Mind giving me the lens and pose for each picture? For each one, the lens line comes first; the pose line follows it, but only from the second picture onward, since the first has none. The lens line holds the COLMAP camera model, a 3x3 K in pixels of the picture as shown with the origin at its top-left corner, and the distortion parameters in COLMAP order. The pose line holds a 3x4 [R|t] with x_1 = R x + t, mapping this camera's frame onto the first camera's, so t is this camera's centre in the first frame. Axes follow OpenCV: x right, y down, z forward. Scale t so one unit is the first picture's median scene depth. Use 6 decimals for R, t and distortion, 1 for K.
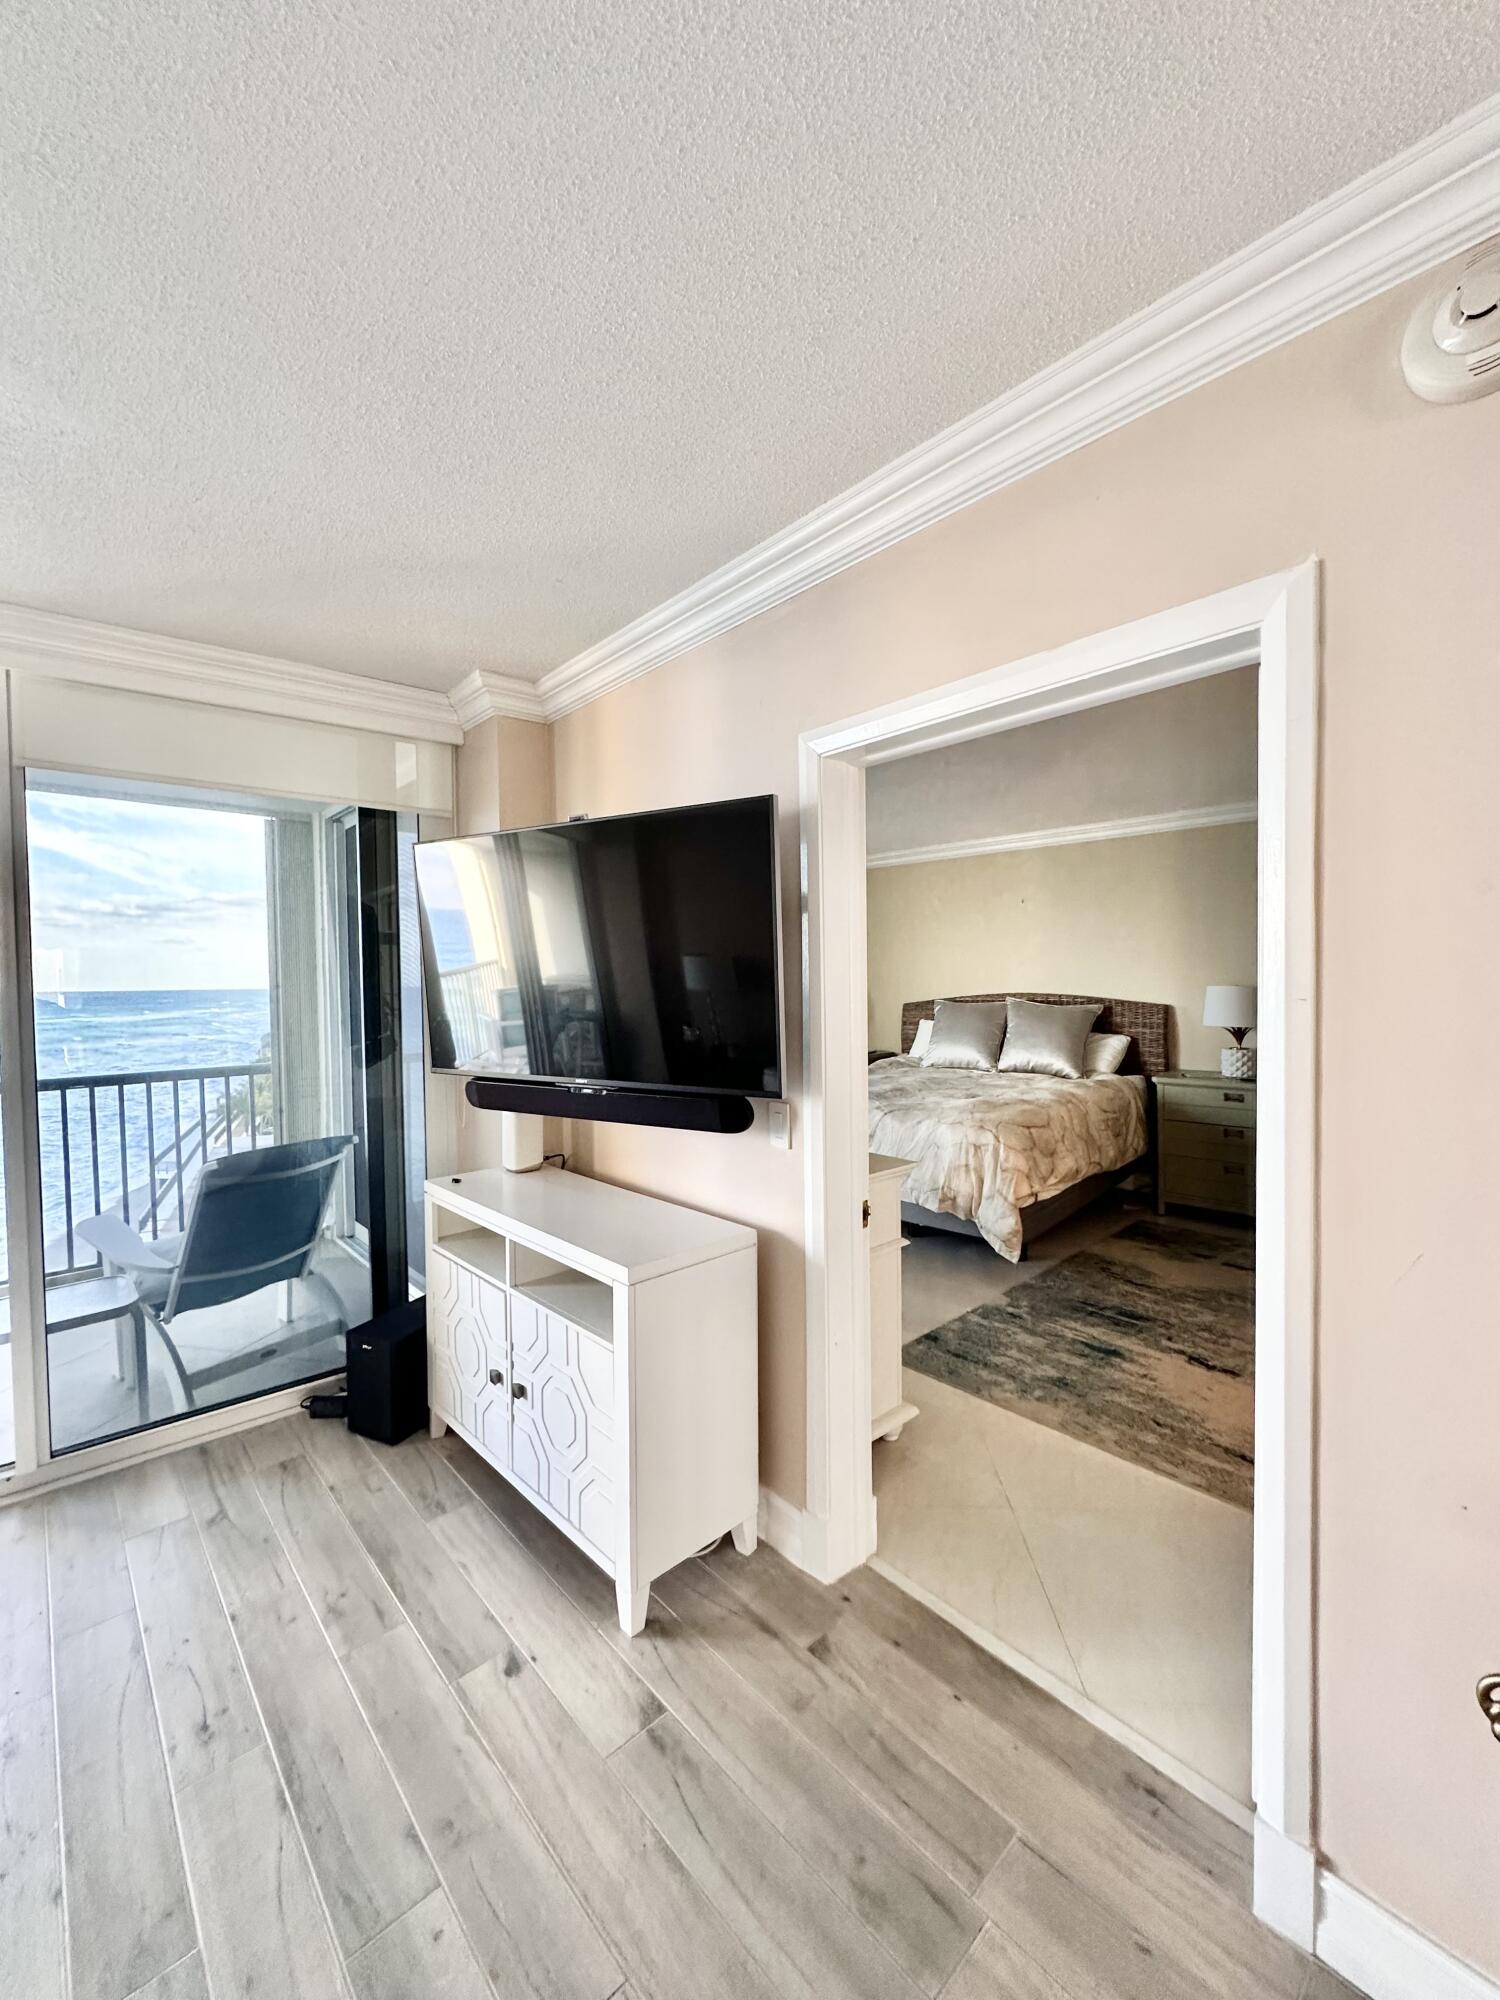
lens RADIAL K [[796.9, 0, 745.5], [0, 796.9, 993.2], [0, 0, 1]] dist [-0.004535, 0.001102]
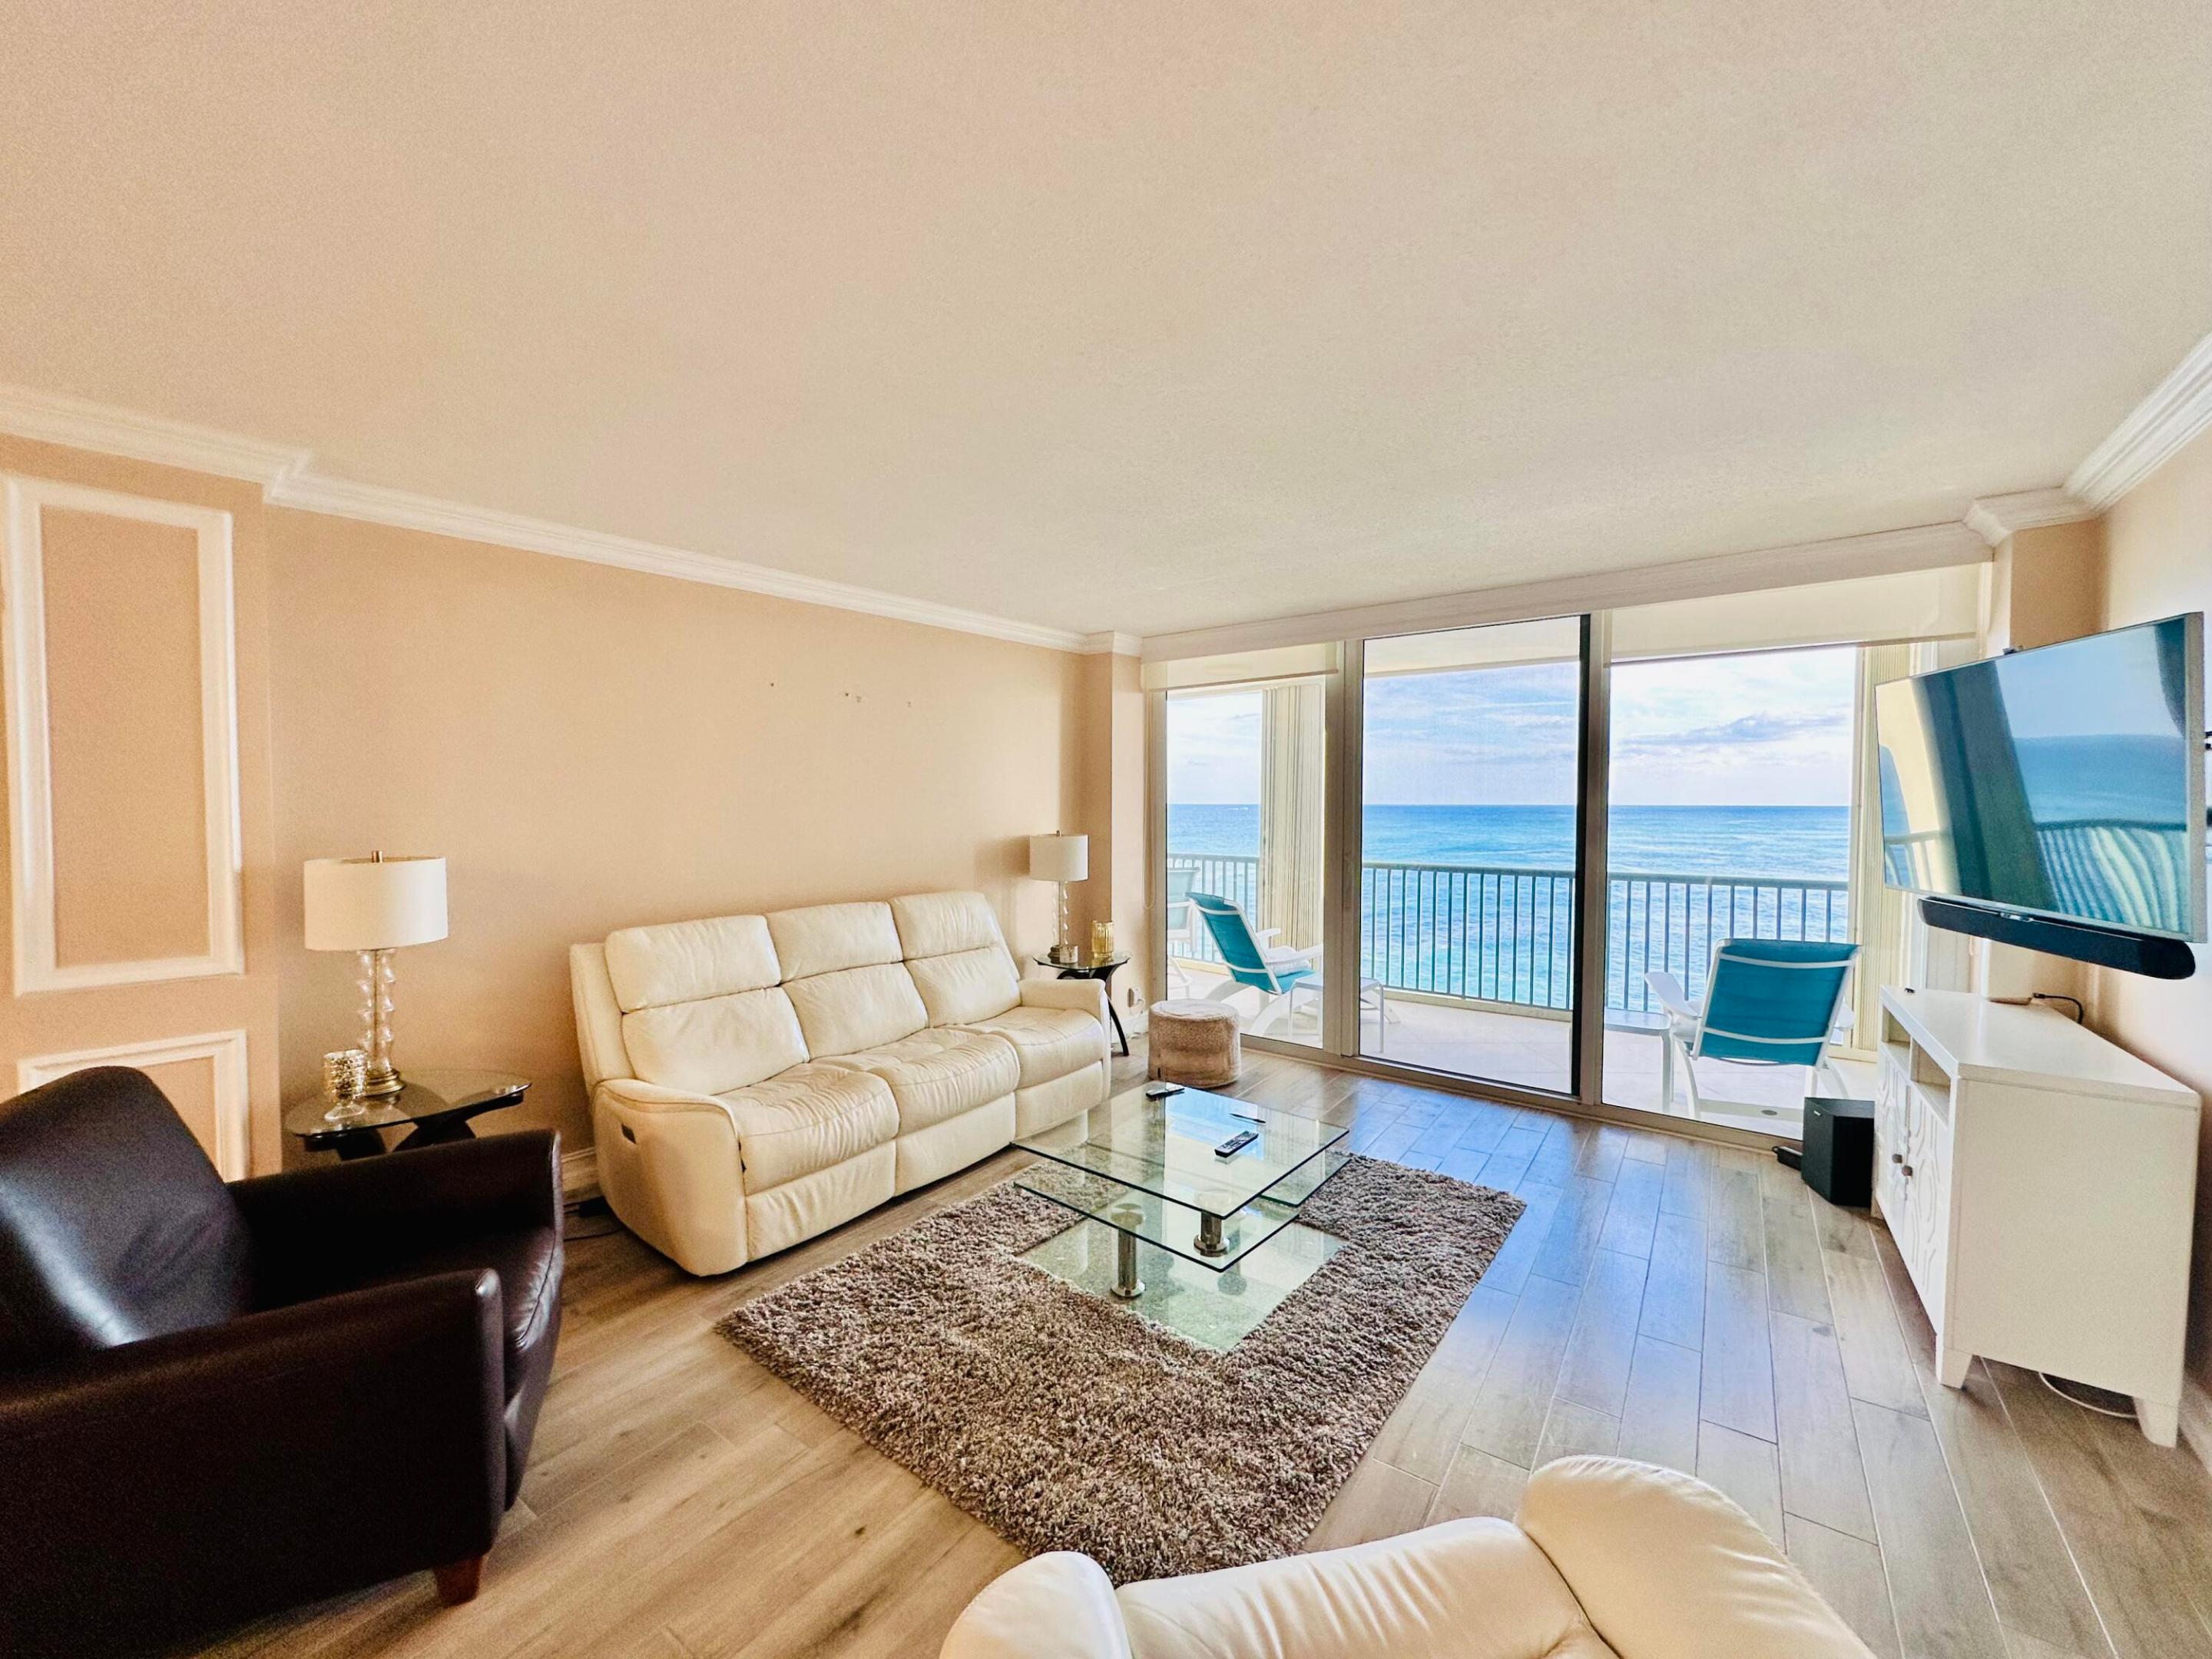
lens RADIAL K [[881.4, 0, 1105.1], [0, 881.4, 831.5], [0, 0, 1]] dist [-0.004535, 0.001102]
pose [[0.208039, 0.049072, -0.976889, 0.507594], [-0.024902, 0.998683, 0.044863, -0.004097], [0.977803, 0.014993, 0.208987, -0.284488]]
